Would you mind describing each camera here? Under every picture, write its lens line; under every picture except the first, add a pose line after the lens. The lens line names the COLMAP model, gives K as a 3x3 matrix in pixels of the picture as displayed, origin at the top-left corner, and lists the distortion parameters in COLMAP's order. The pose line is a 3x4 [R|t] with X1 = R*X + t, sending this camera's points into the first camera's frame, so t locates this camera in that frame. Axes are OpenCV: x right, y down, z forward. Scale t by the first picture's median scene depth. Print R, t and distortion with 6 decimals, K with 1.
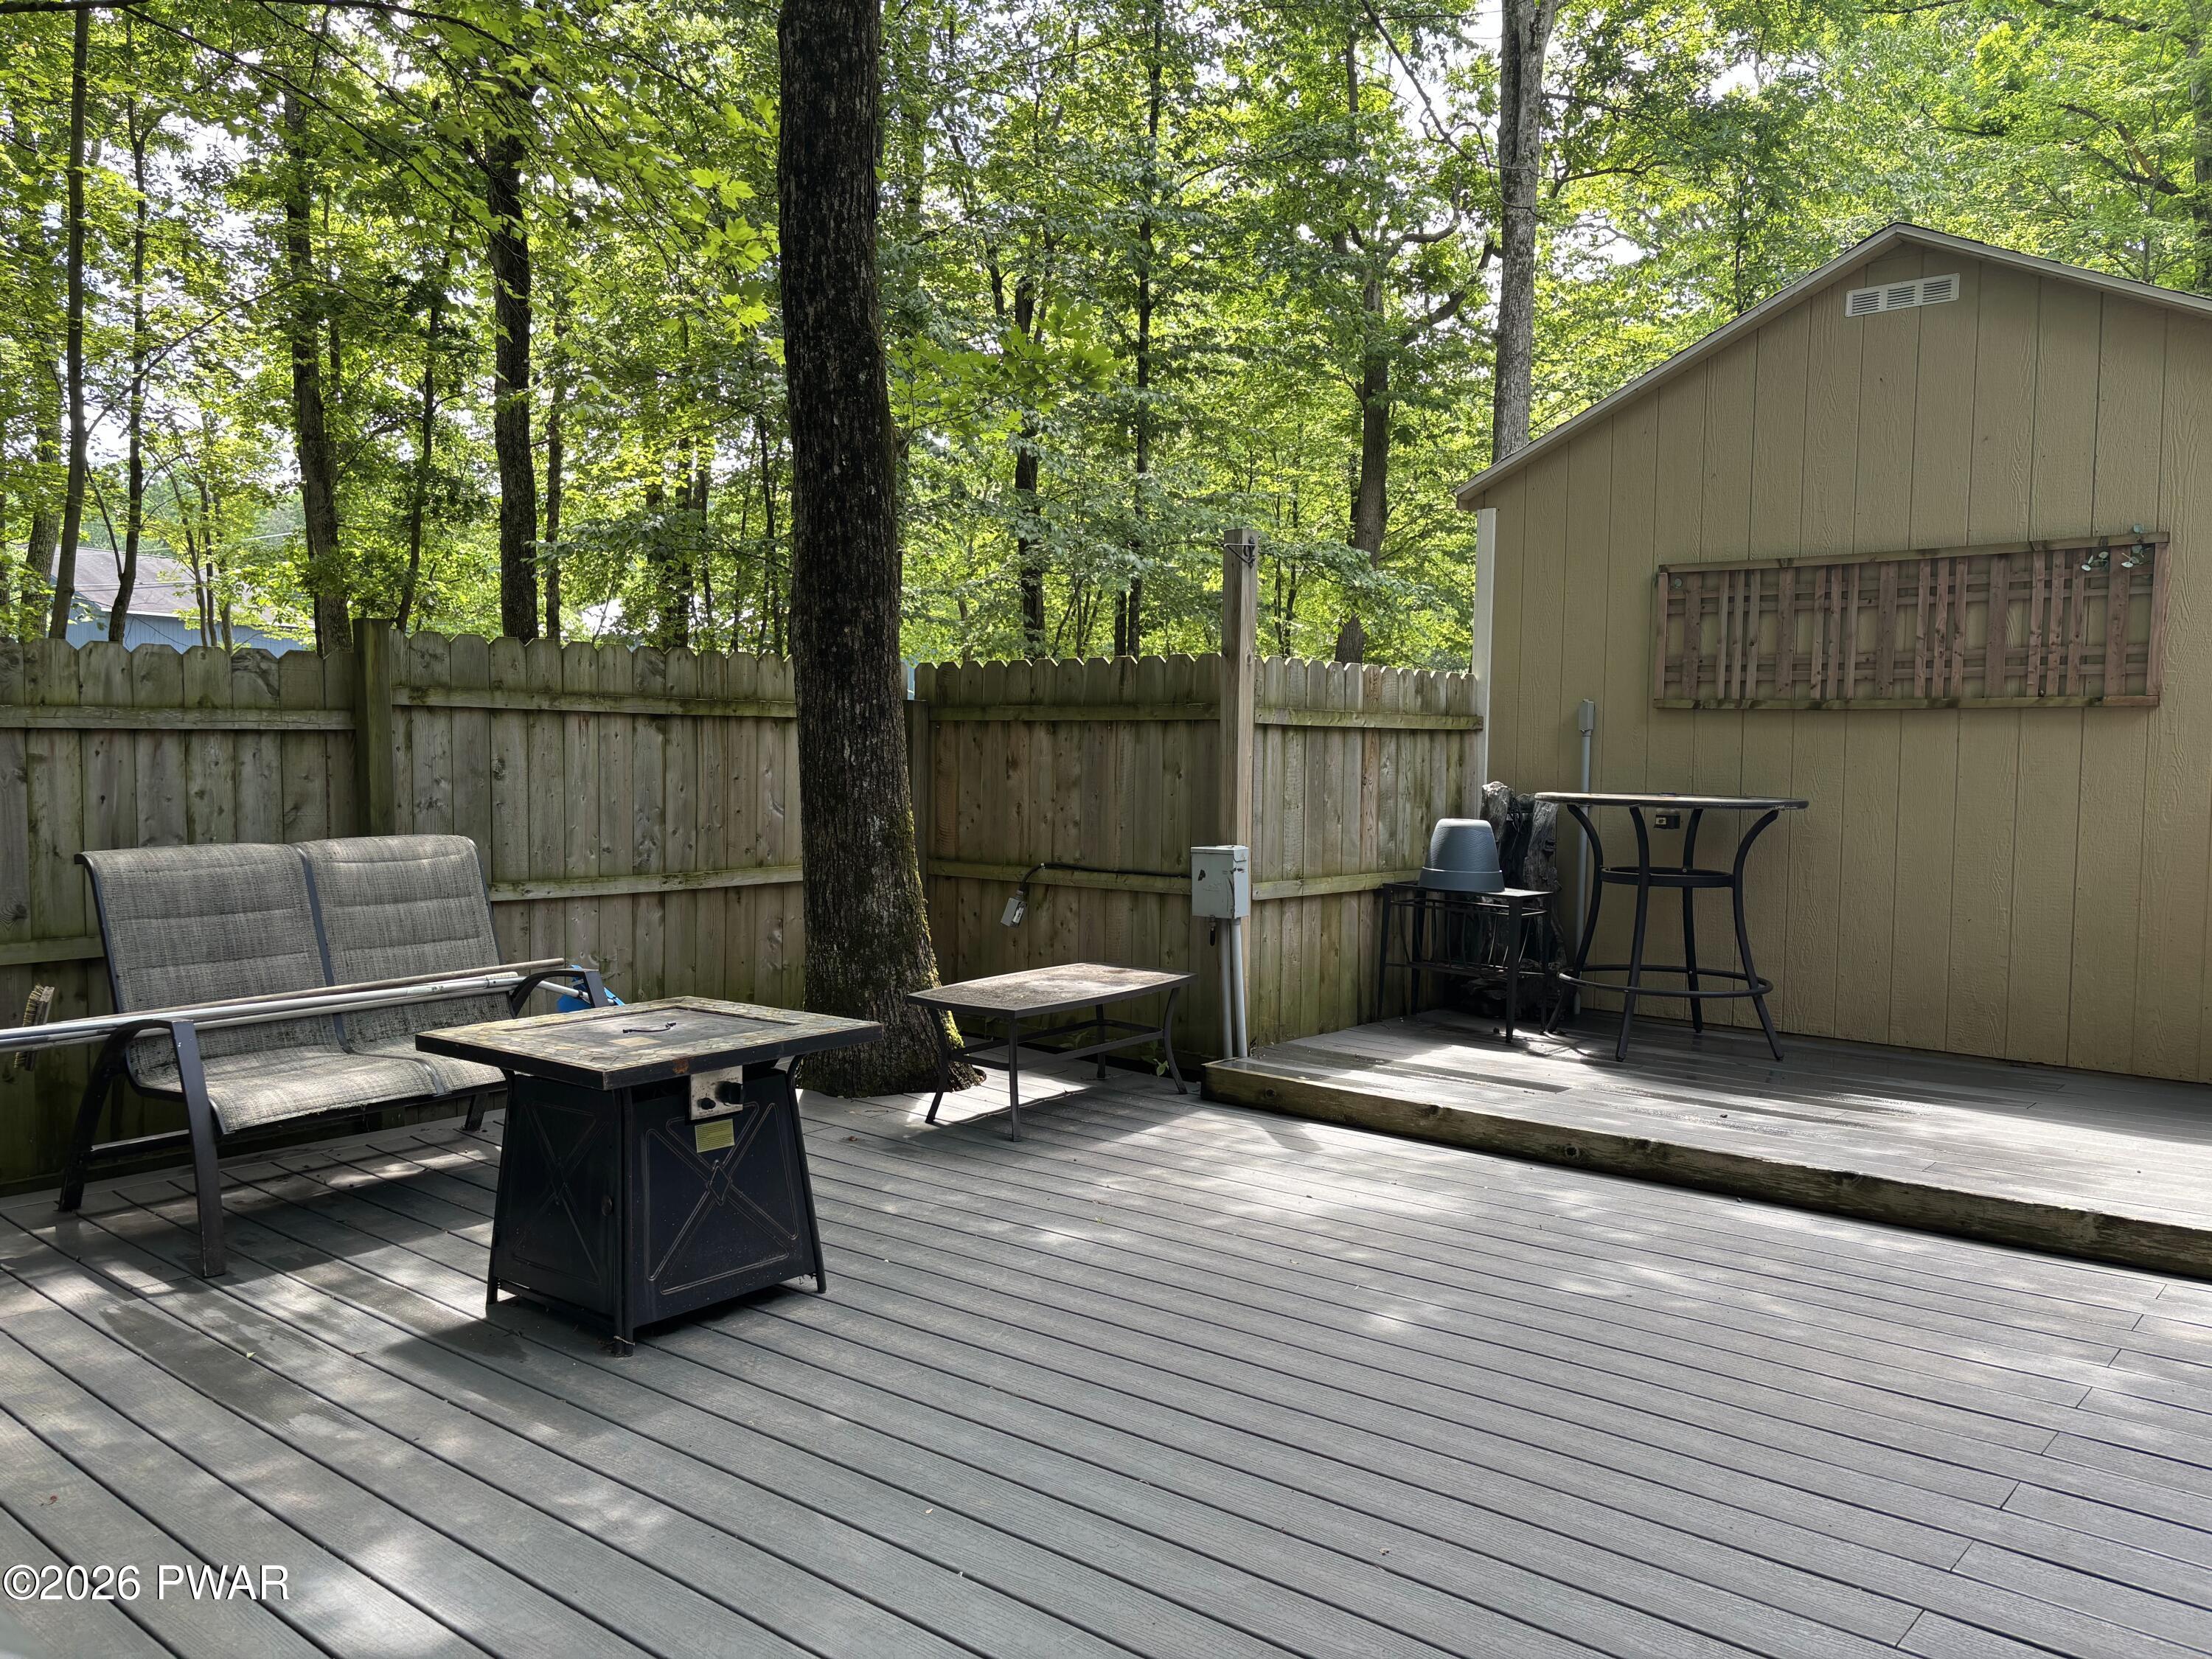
lens RADIAL K [[1664.6, 0, 1106.0], [0, 1664.6, 829.5], [0, 0, 1]] dist [0.004519, 0.001715]
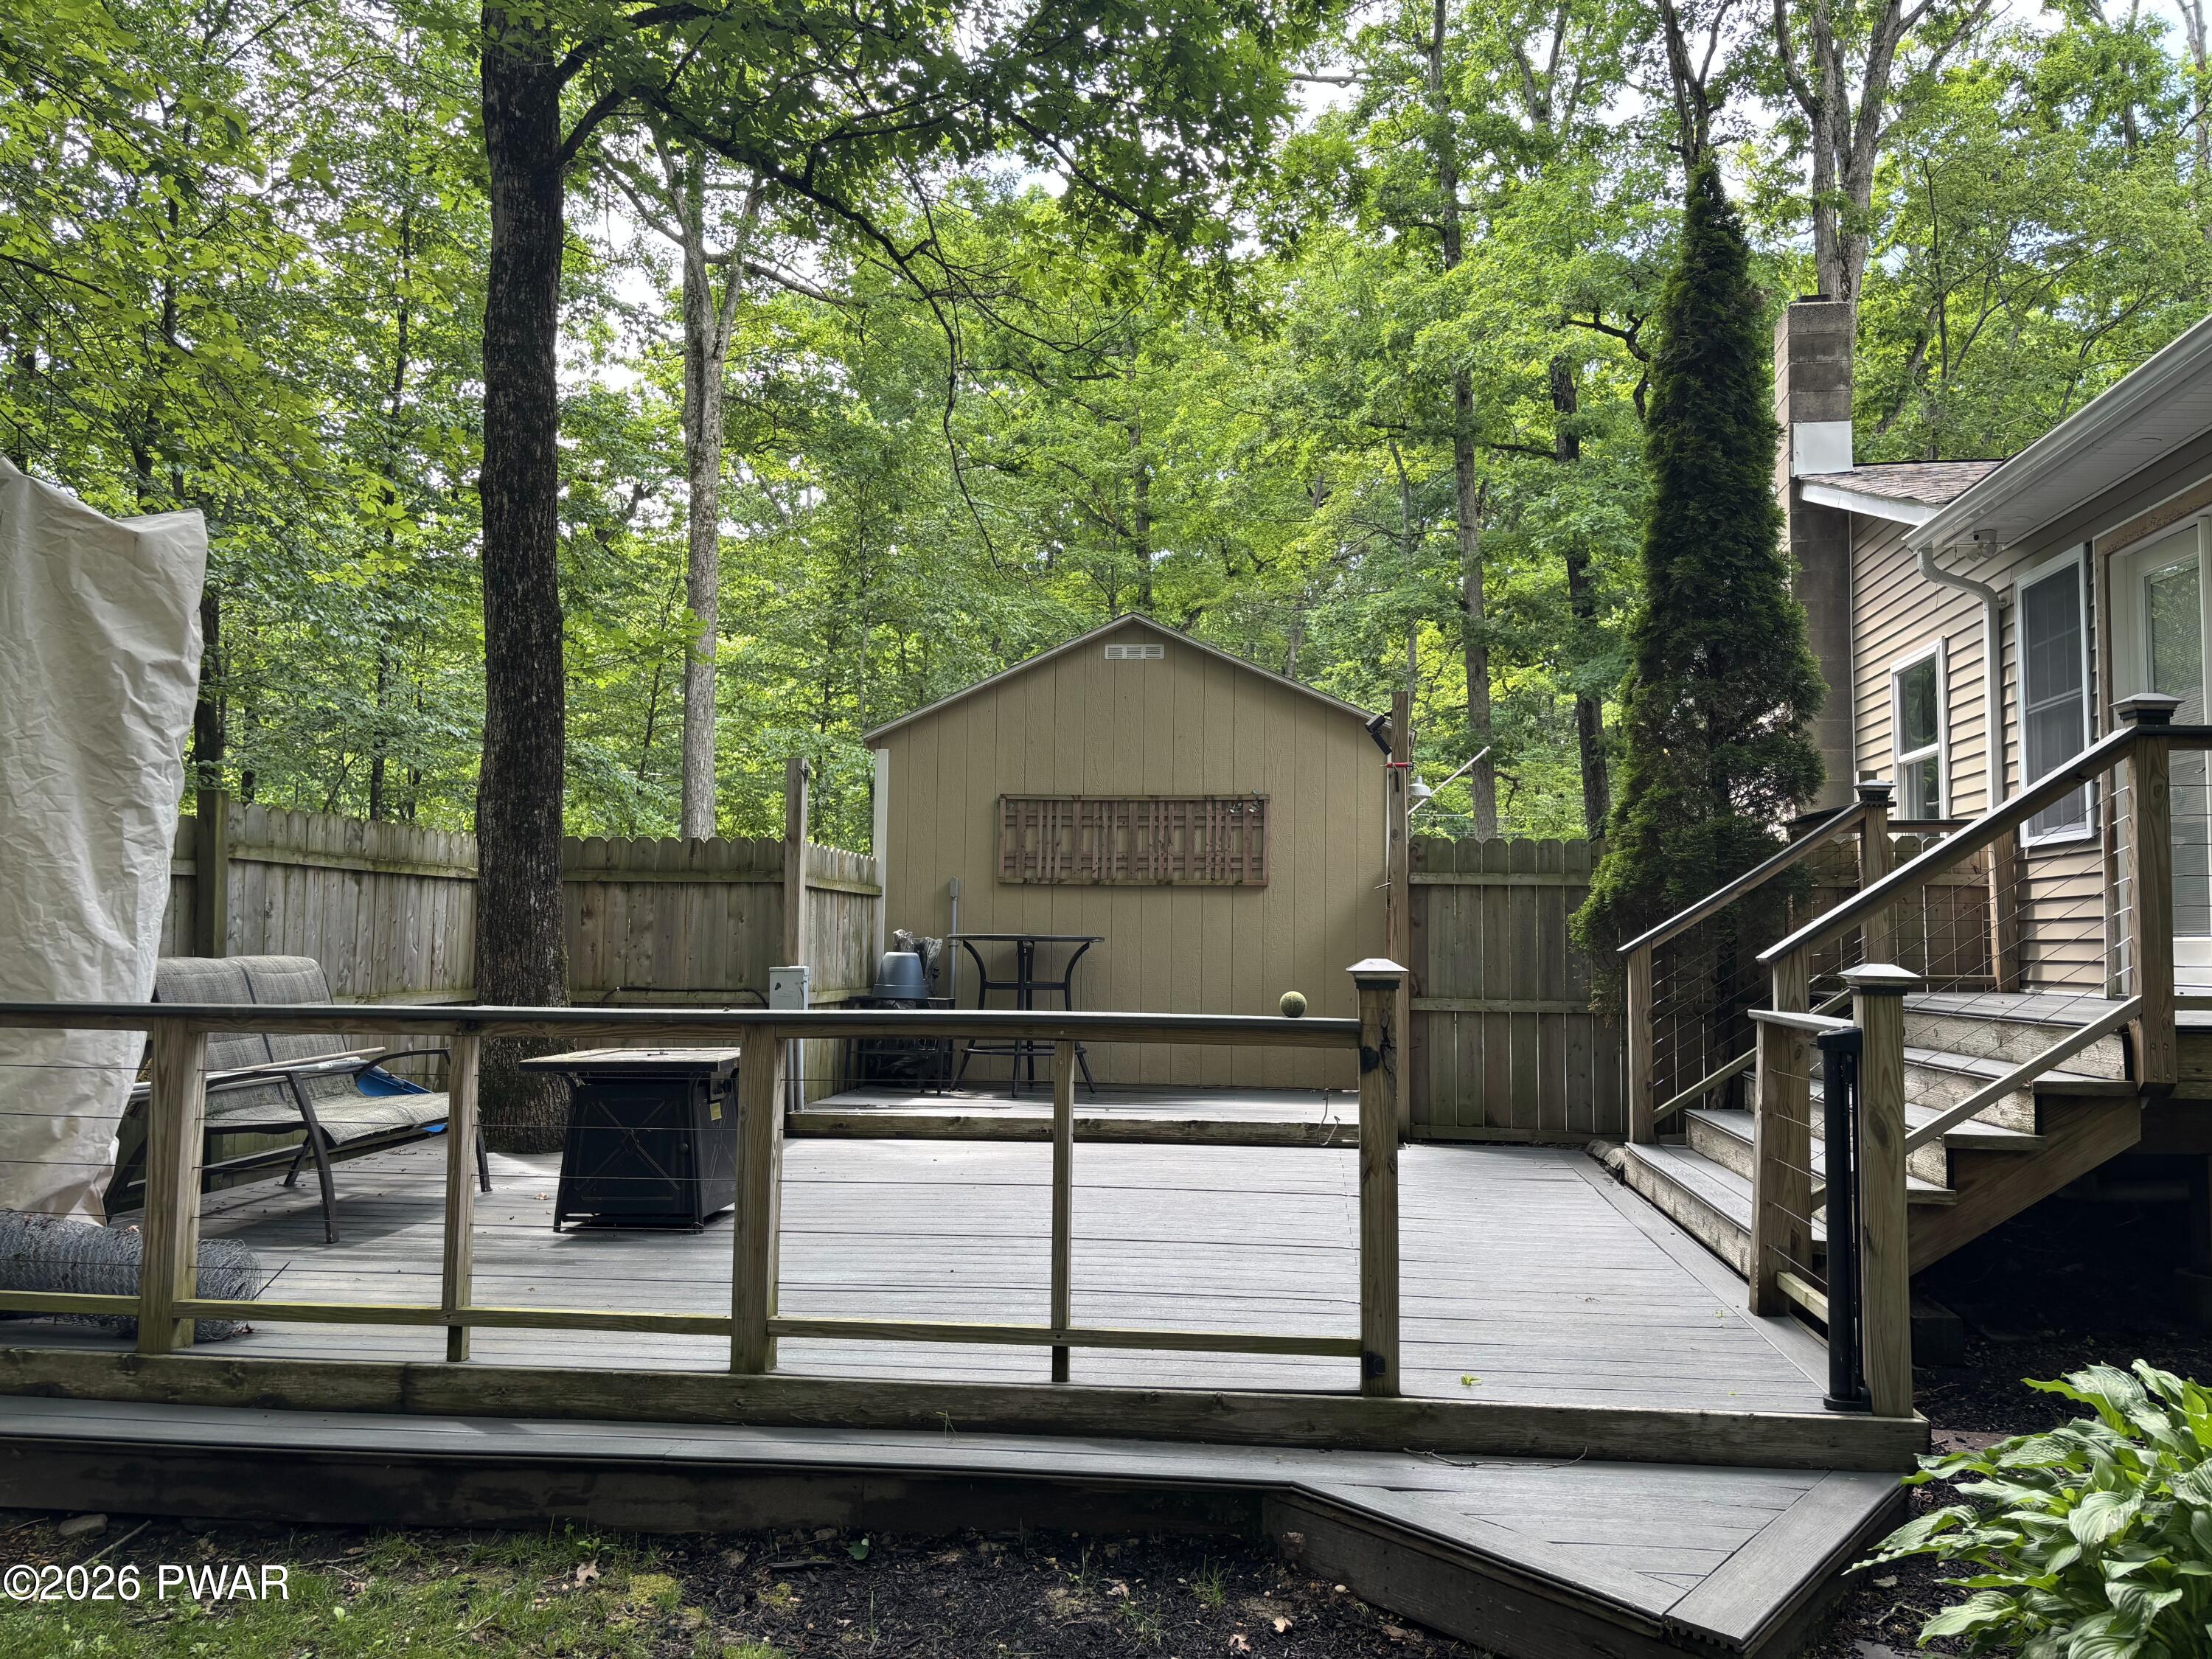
lens RADIAL K [[1652.7, 0, 1106.0], [0, 1652.7, 829.5], [0, 0, 1]] dist [0.088393, 0.000675]
pose [[0.827560, 0.040215, 0.559935, -0.526382], [0.024900, 0.993820, -0.108177, 0.055278], [-0.560825, 0.103466, 0.821444, -0.402749]]
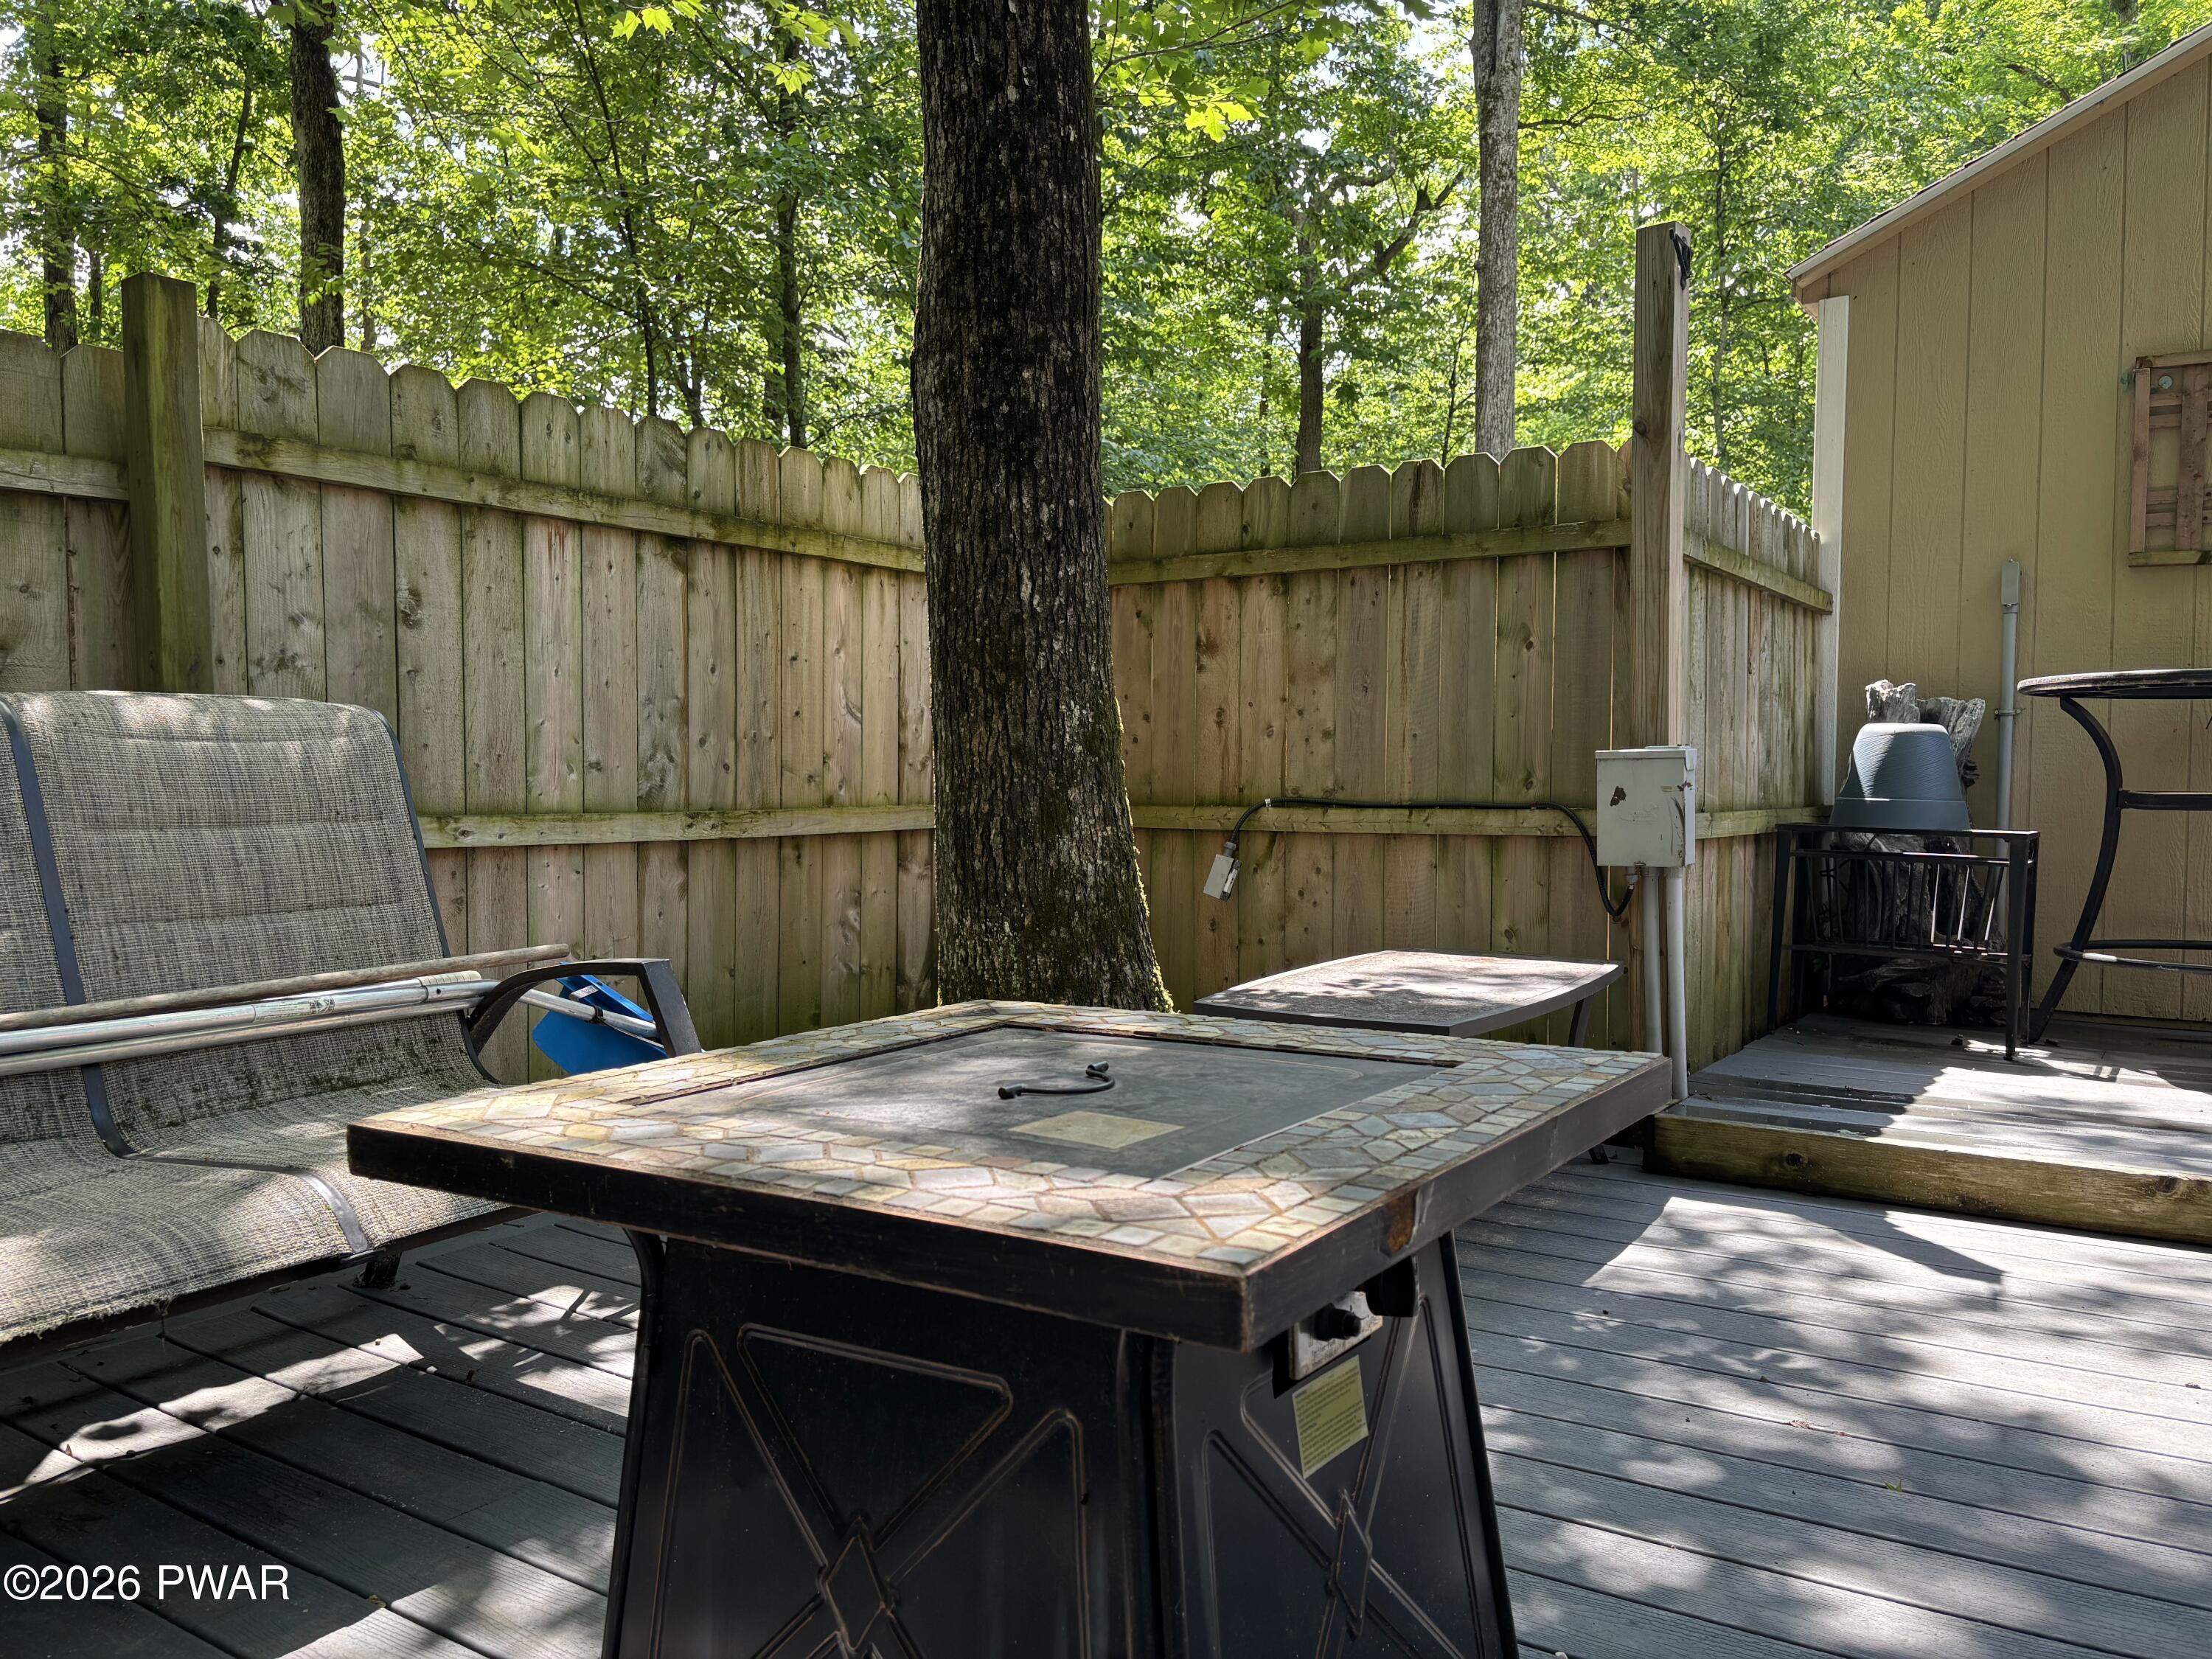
lens RADIAL K [[1654.9, 0, 1107.4], [0, 1654.9, 848.0], [0, 0, 1]] dist [-0.028318, 0.068982]
pose [[0.993881, -0.012603, 0.109731, -0.185966], [0.012999, 0.999911, -0.002897, 0.044298], [-0.109685, 0.004306, 0.993957, 0.412027]]
